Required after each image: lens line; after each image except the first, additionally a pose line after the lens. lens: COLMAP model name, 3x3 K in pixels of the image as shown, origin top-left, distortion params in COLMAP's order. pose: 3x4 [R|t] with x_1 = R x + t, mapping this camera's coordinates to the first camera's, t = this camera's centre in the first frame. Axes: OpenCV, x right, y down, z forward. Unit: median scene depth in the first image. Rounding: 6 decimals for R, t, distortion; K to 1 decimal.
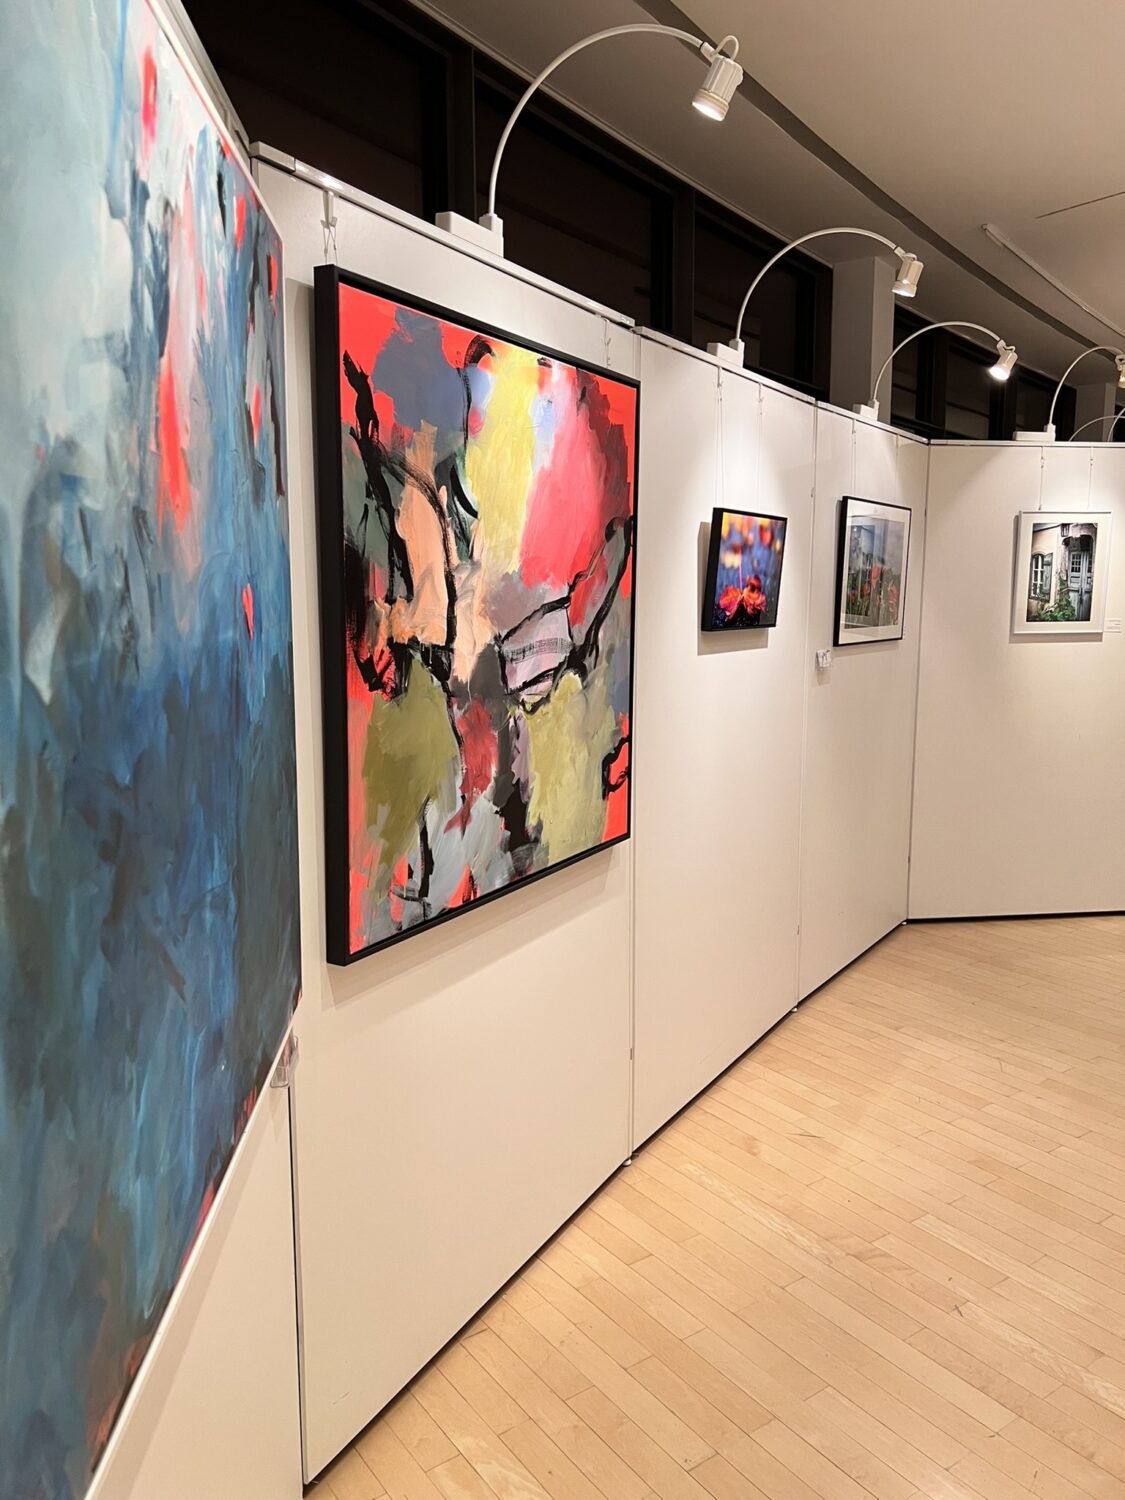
lens RADIAL K [[1142.9, 0, 567.9], [0, 1142.9, 743.2], [0, 0, 1]] dist [0.066102, -0.078426]
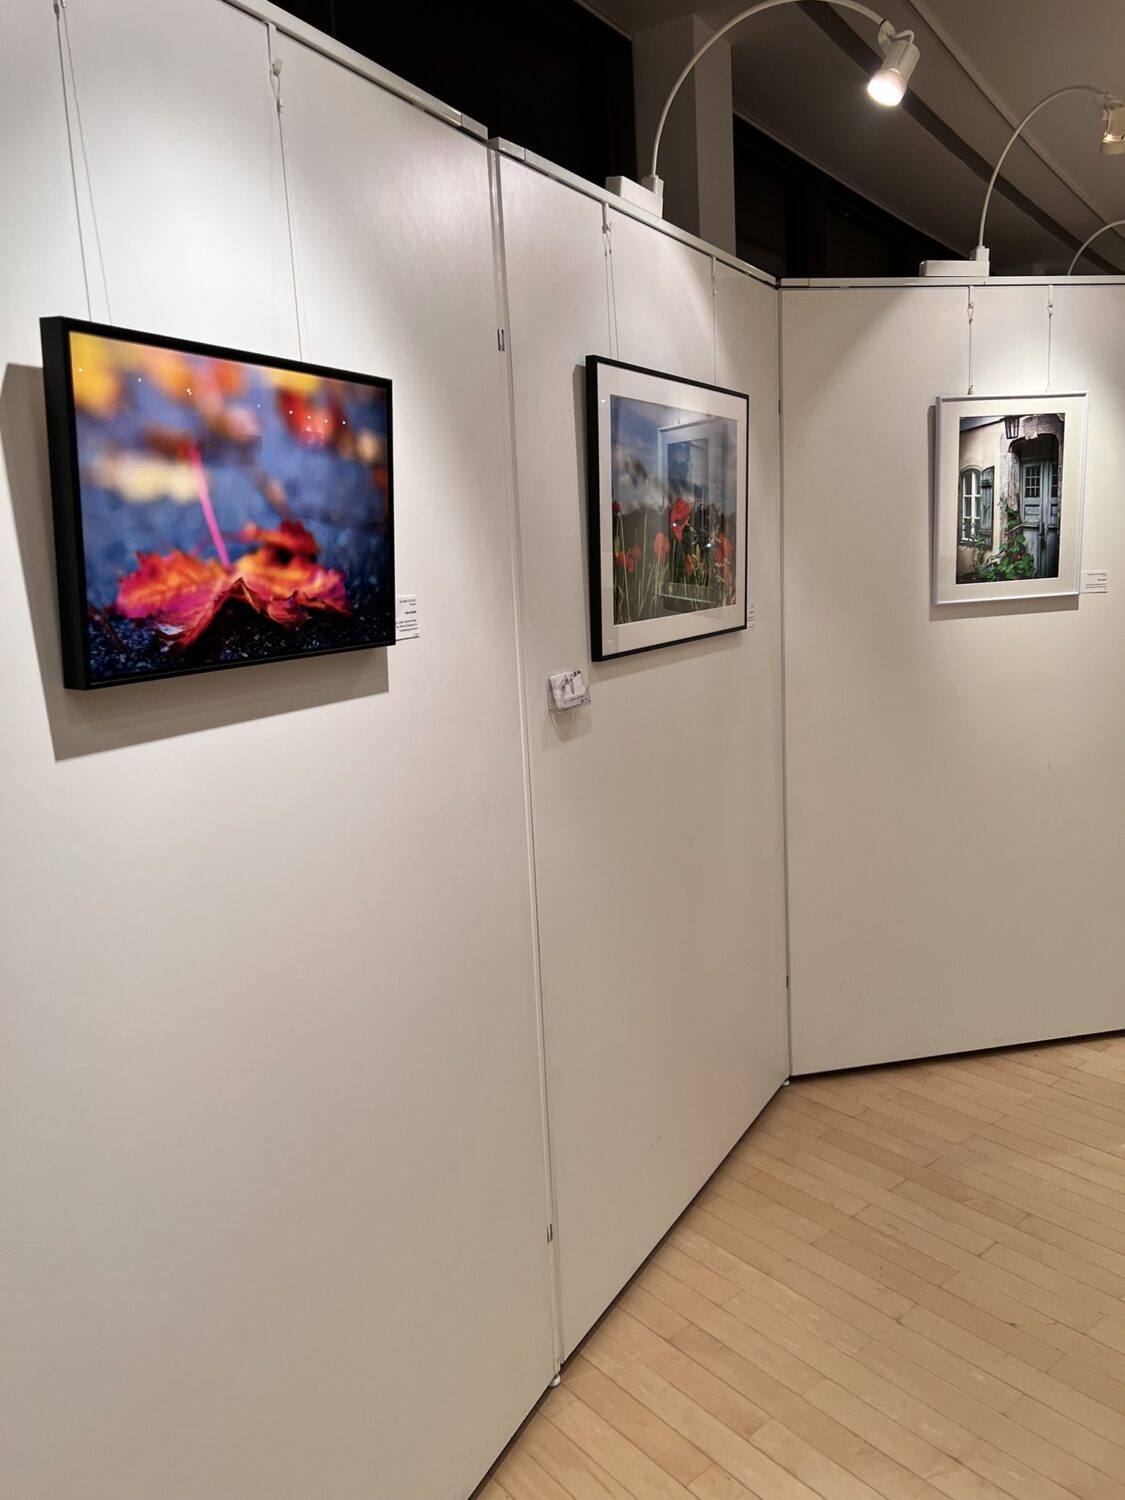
lens RADIAL K [[1142.9, 0, 553.9], [0, 1142.9, 745.7], [0, 0, 1]] dist [0.066102, -0.078426]
pose [[0.997152, -0.060347, 0.045227, 0.157387], [0.058949, 0.997760, 0.031631, -0.053025], [-0.047035, -0.028875, 0.998476, 0.411380]]
